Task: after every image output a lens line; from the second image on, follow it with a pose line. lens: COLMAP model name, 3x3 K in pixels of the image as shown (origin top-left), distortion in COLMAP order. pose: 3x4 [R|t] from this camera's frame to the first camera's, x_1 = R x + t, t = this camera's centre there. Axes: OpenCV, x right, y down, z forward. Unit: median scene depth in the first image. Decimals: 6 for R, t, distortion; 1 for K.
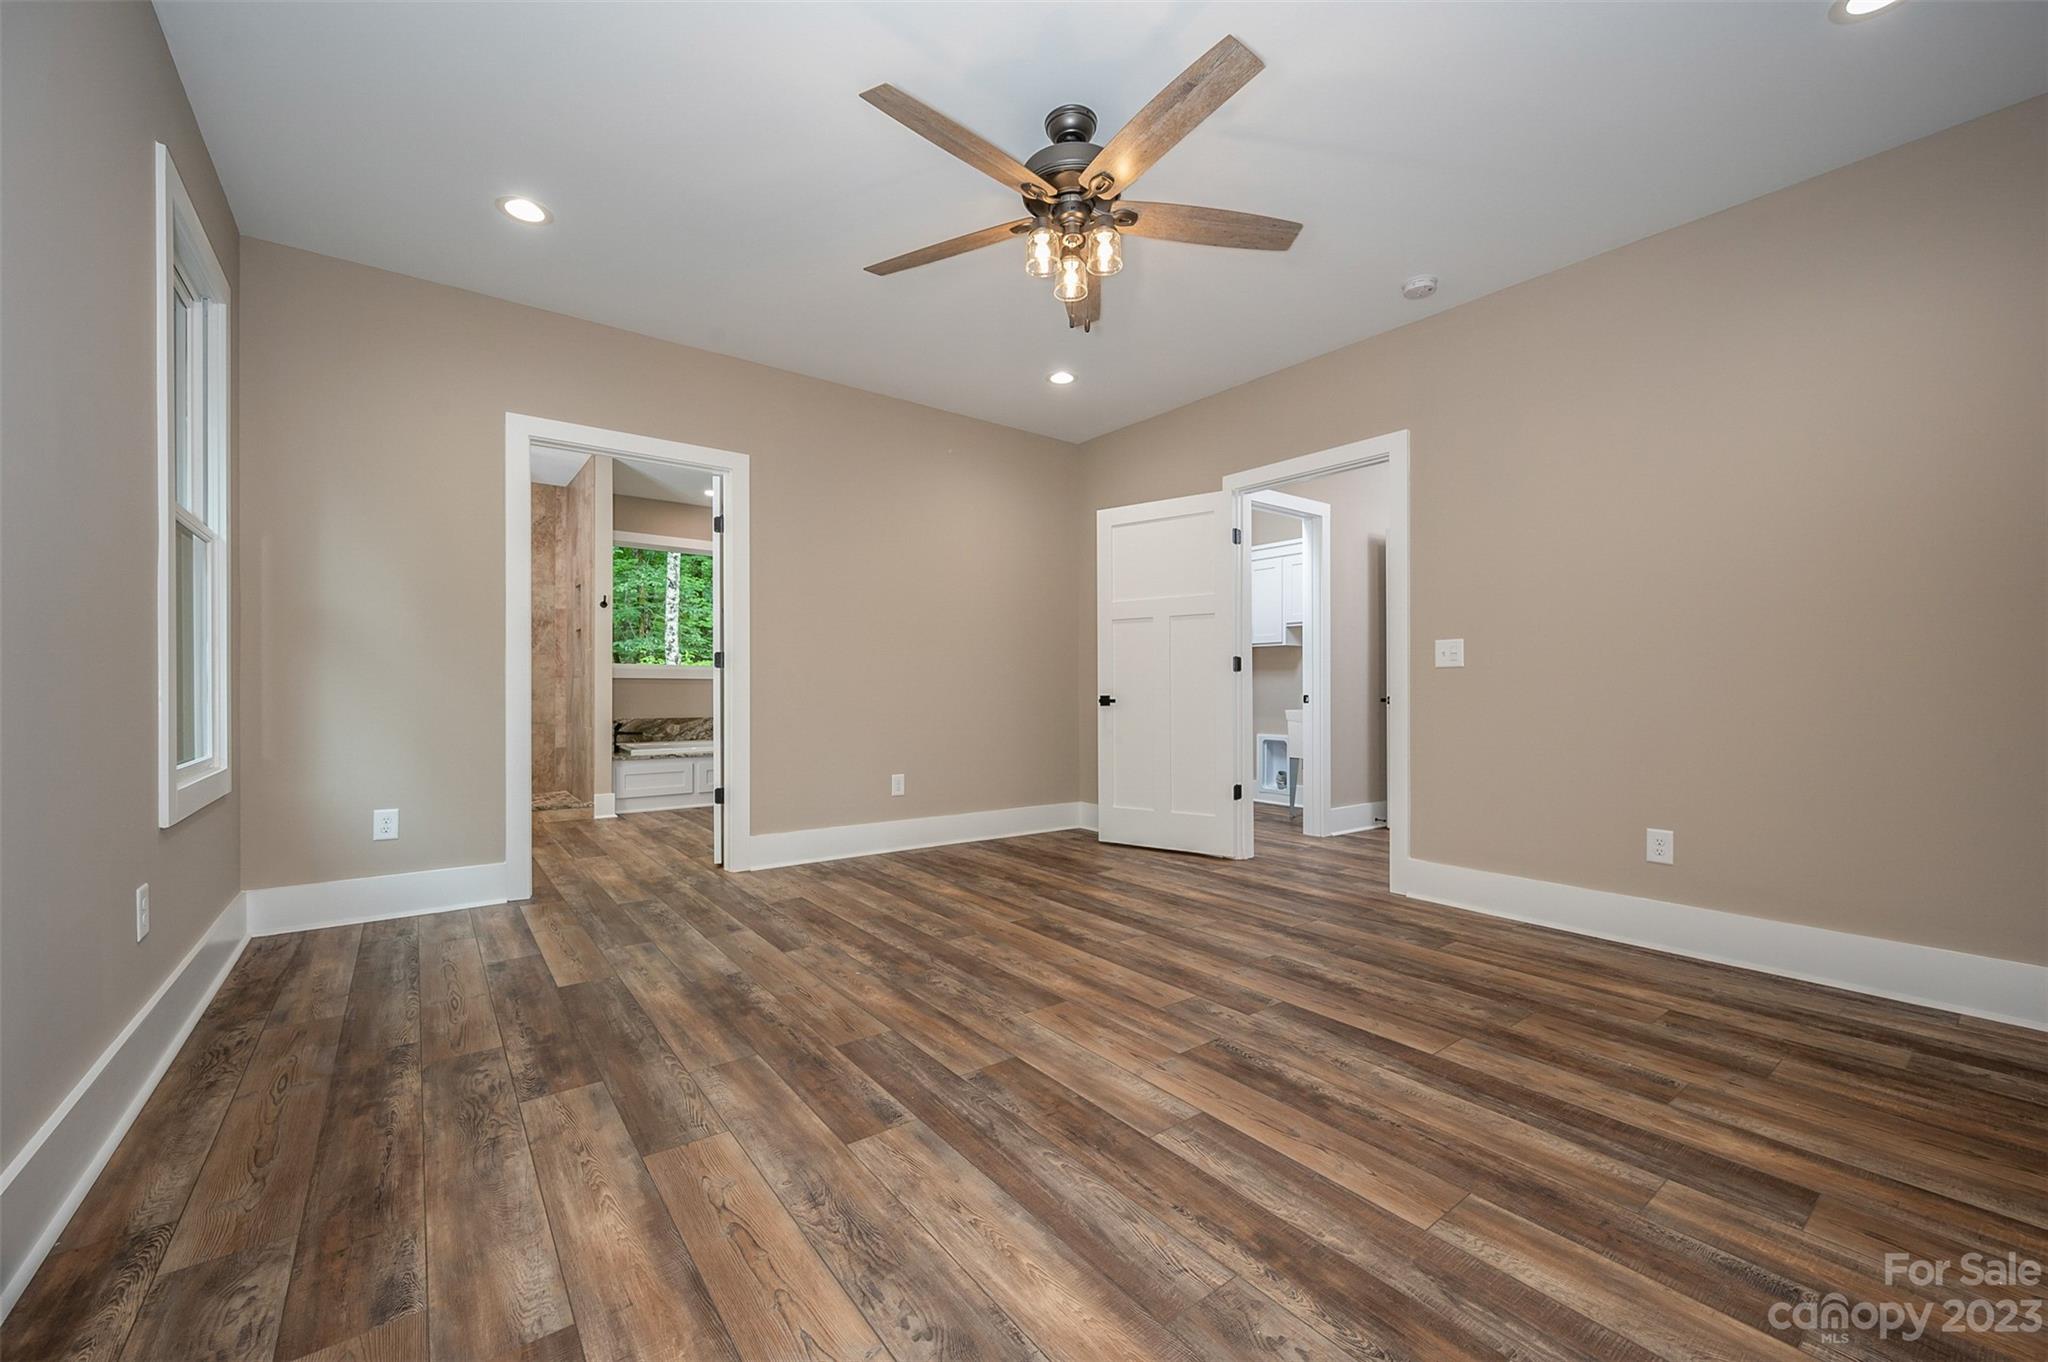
lens RADIAL K [[808.0, 0, 1027.8], [0, 808.0, 688.3], [0, 0, 1]] dist [-0.001205, 0.000140]
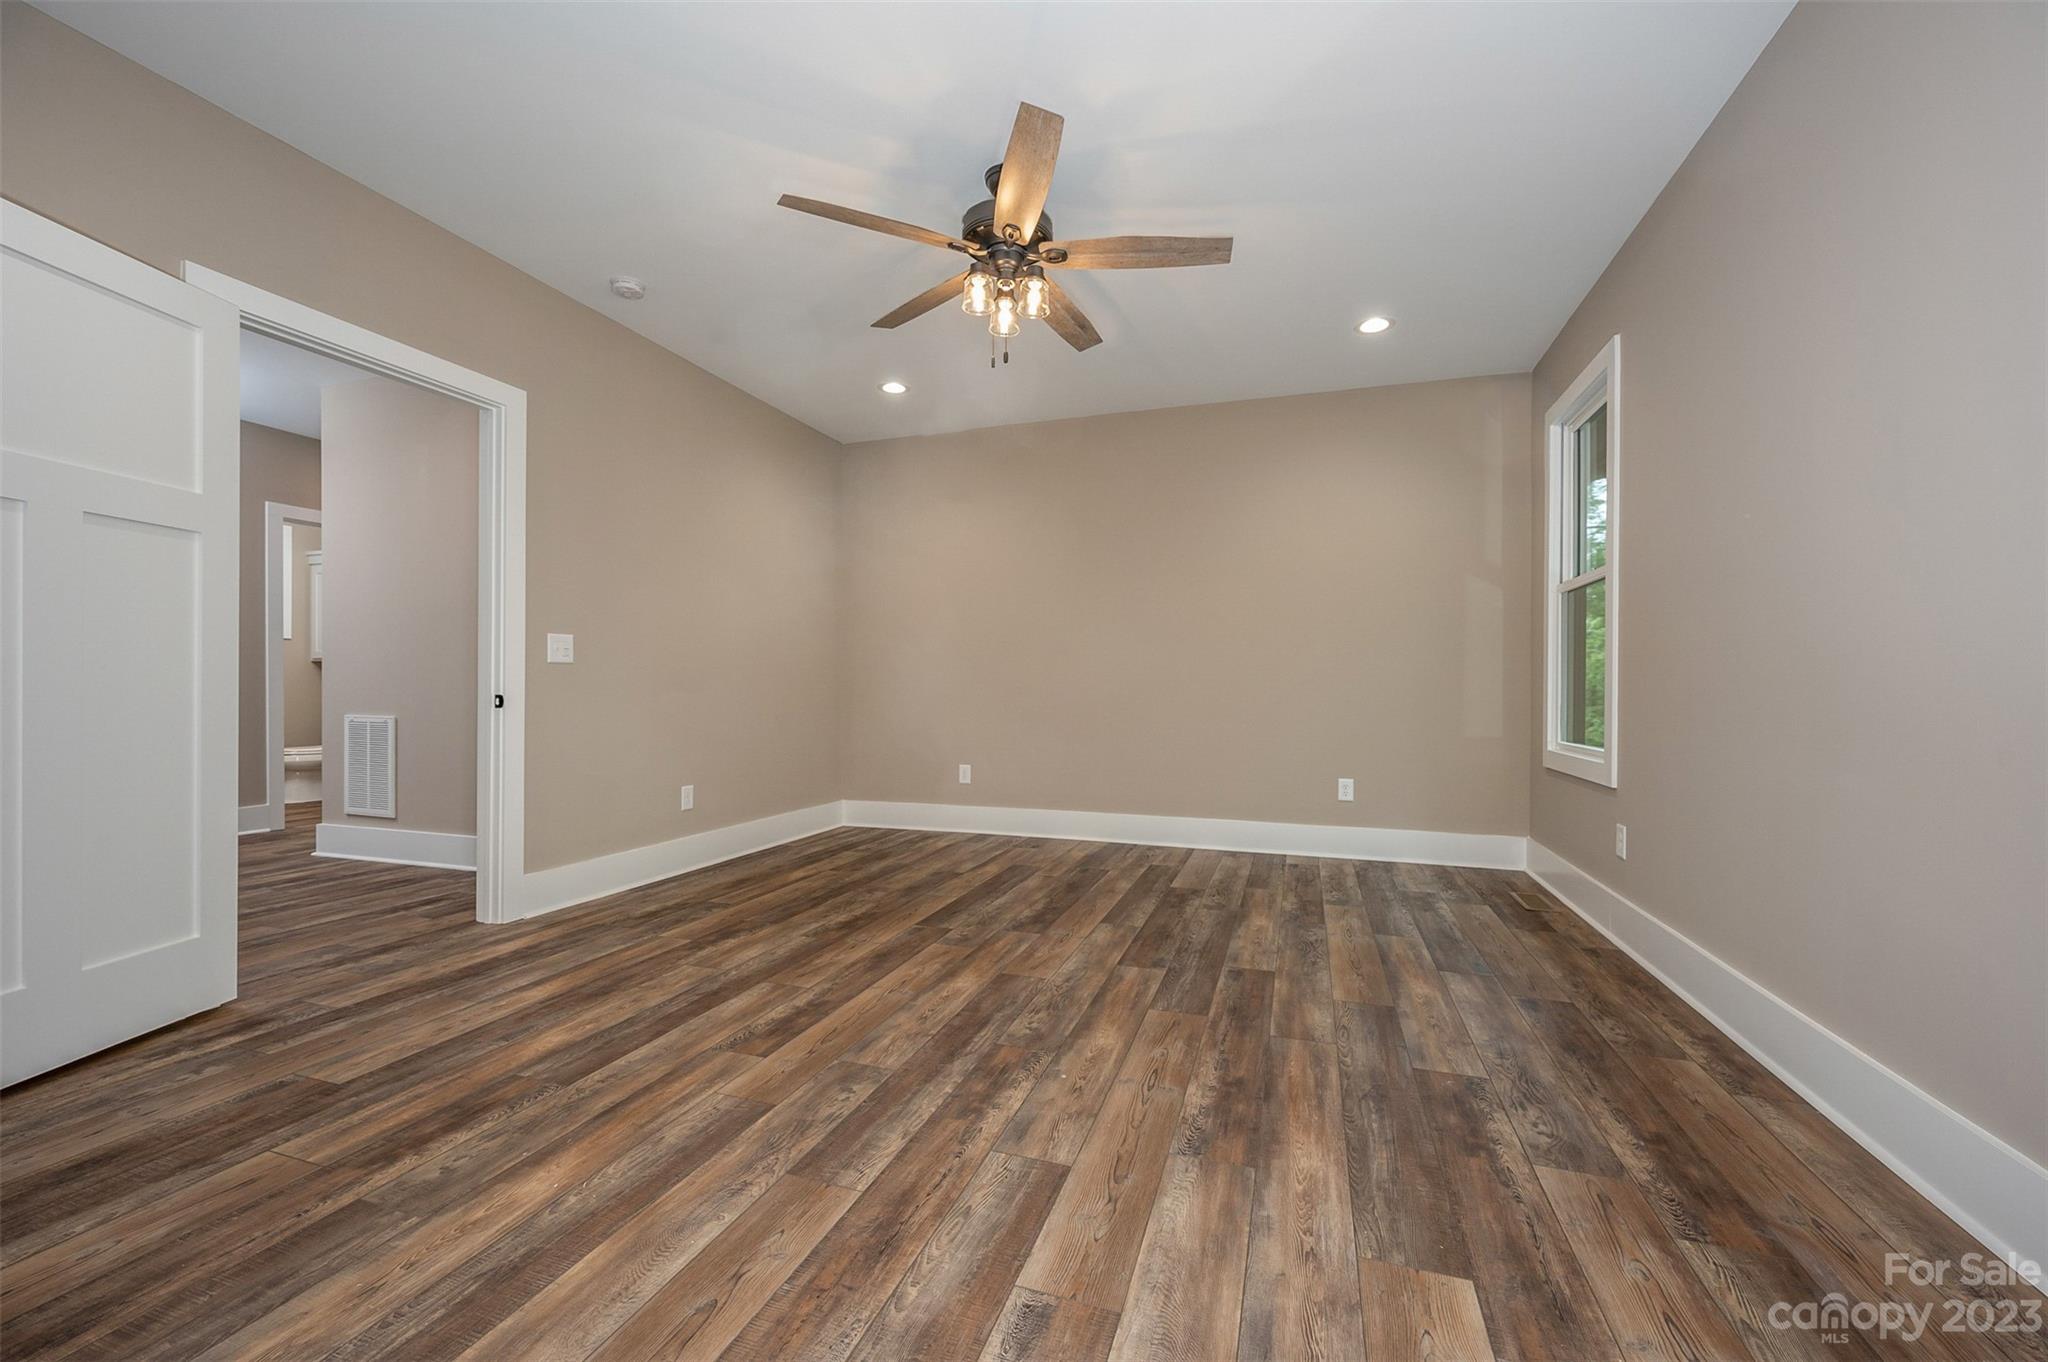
lens RADIAL K [[808.0, 0, 1035.5], [0, 808.0, 687.0], [0, 0, 1]] dist [-0.001205, 0.000140]
pose [[-0.563490, -0.003125, 0.826117, -0.910243], [-0.006970, 0.999975, -0.000972, -0.000568], [-0.826094, -0.006306, -0.563498, 1.631562]]
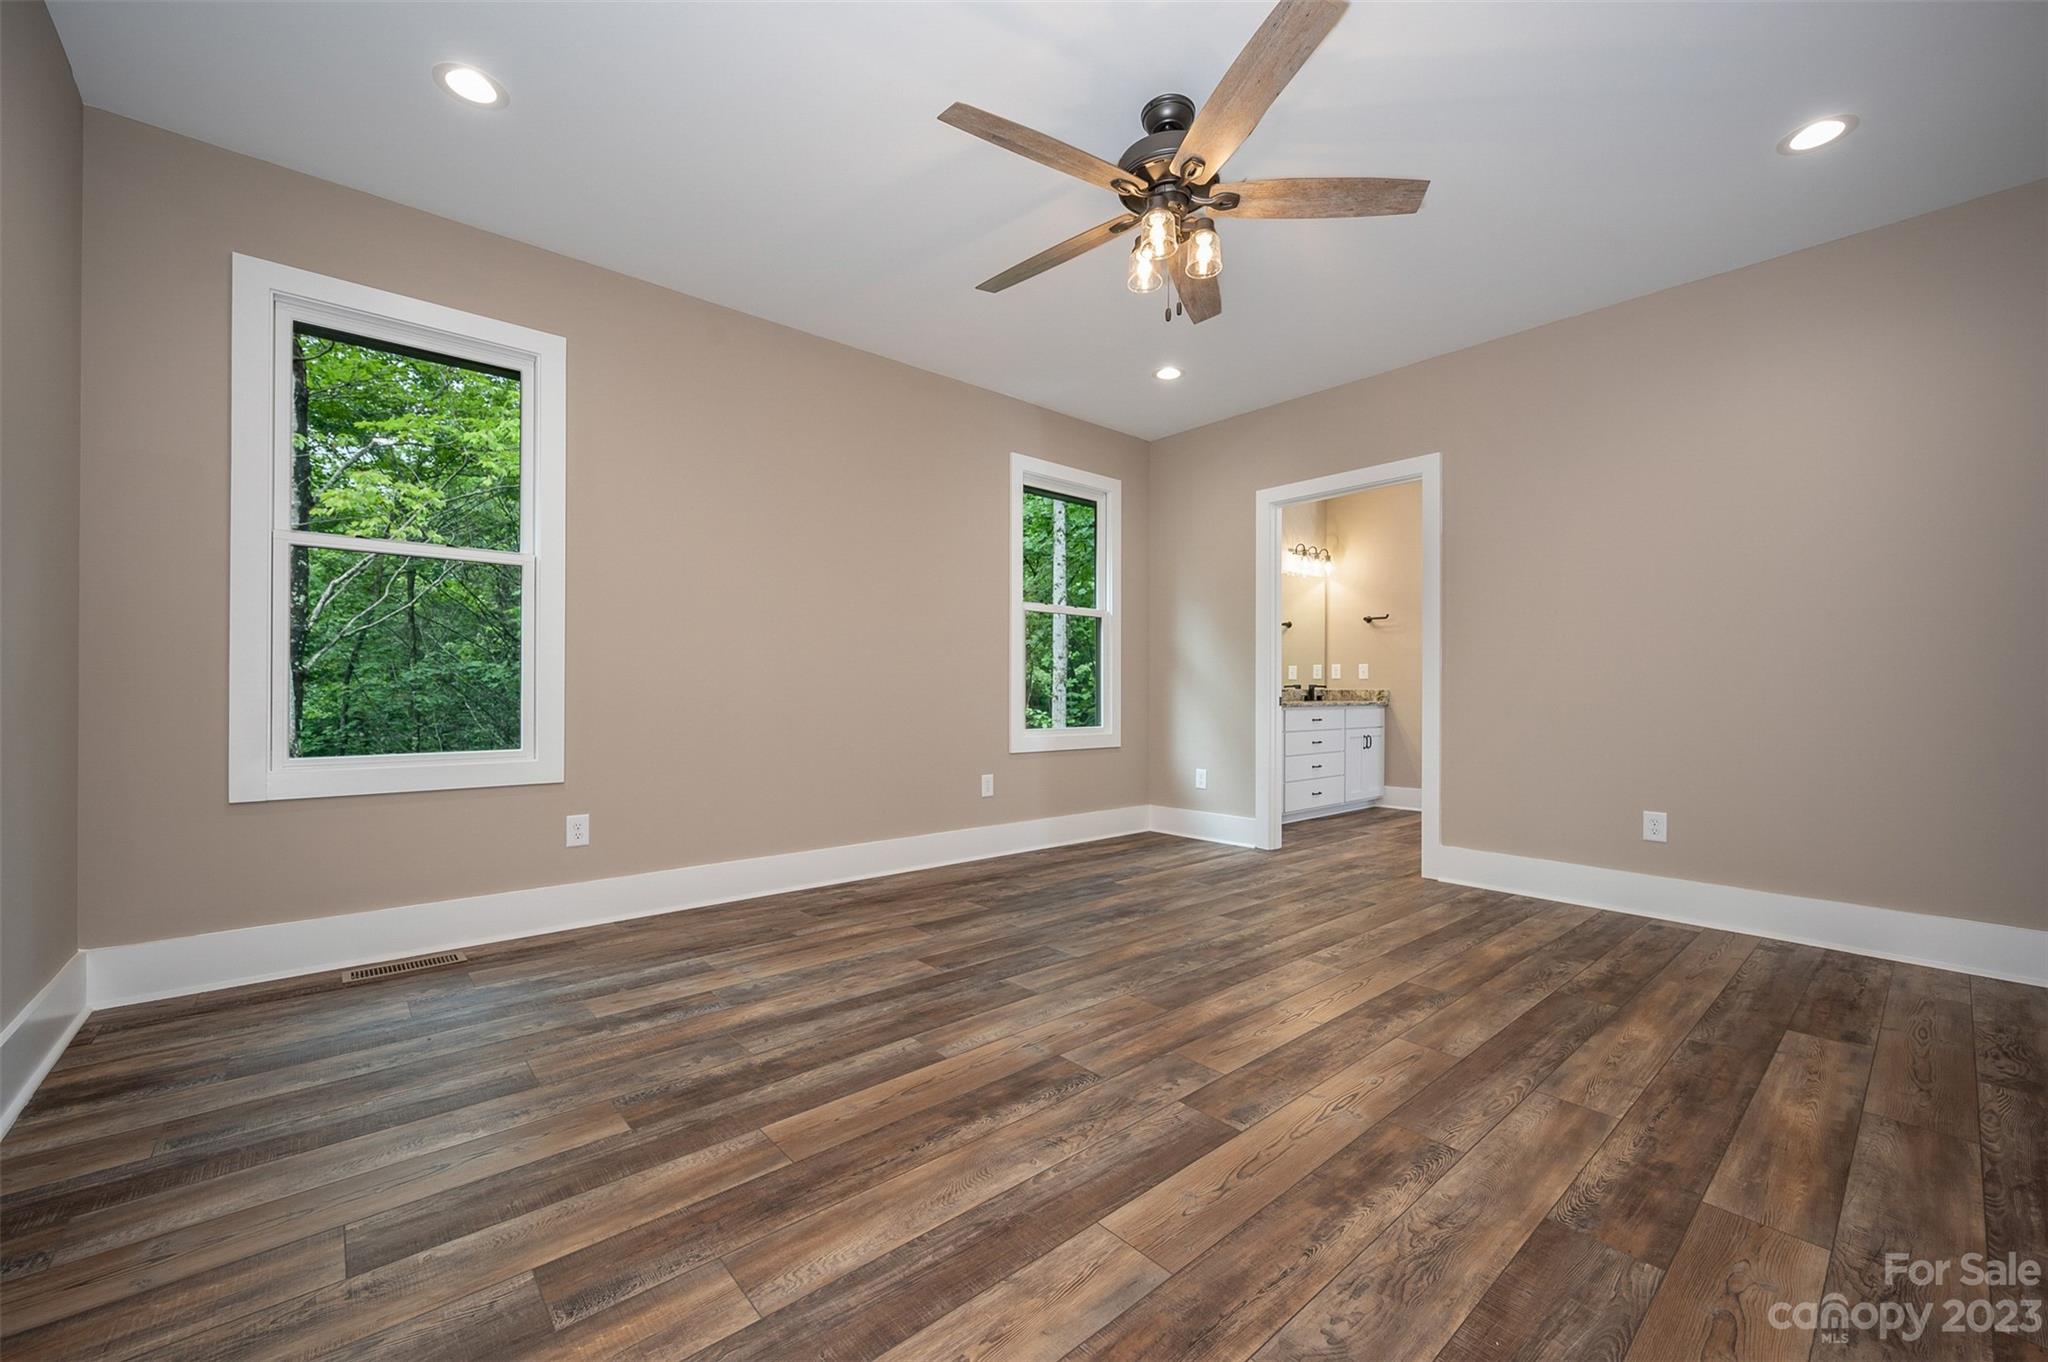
lens RADIAL K [[808.0, 0, 1029.0], [0, 808.0, 692.1], [0, 0, 1]] dist [-0.001205, 0.000140]
pose [[0.066658, -0.001205, -0.997775, 1.039884], [-0.003506, 0.999993, -0.001442, 0.005894], [0.997770, 0.003594, 0.066654, 0.789931]]
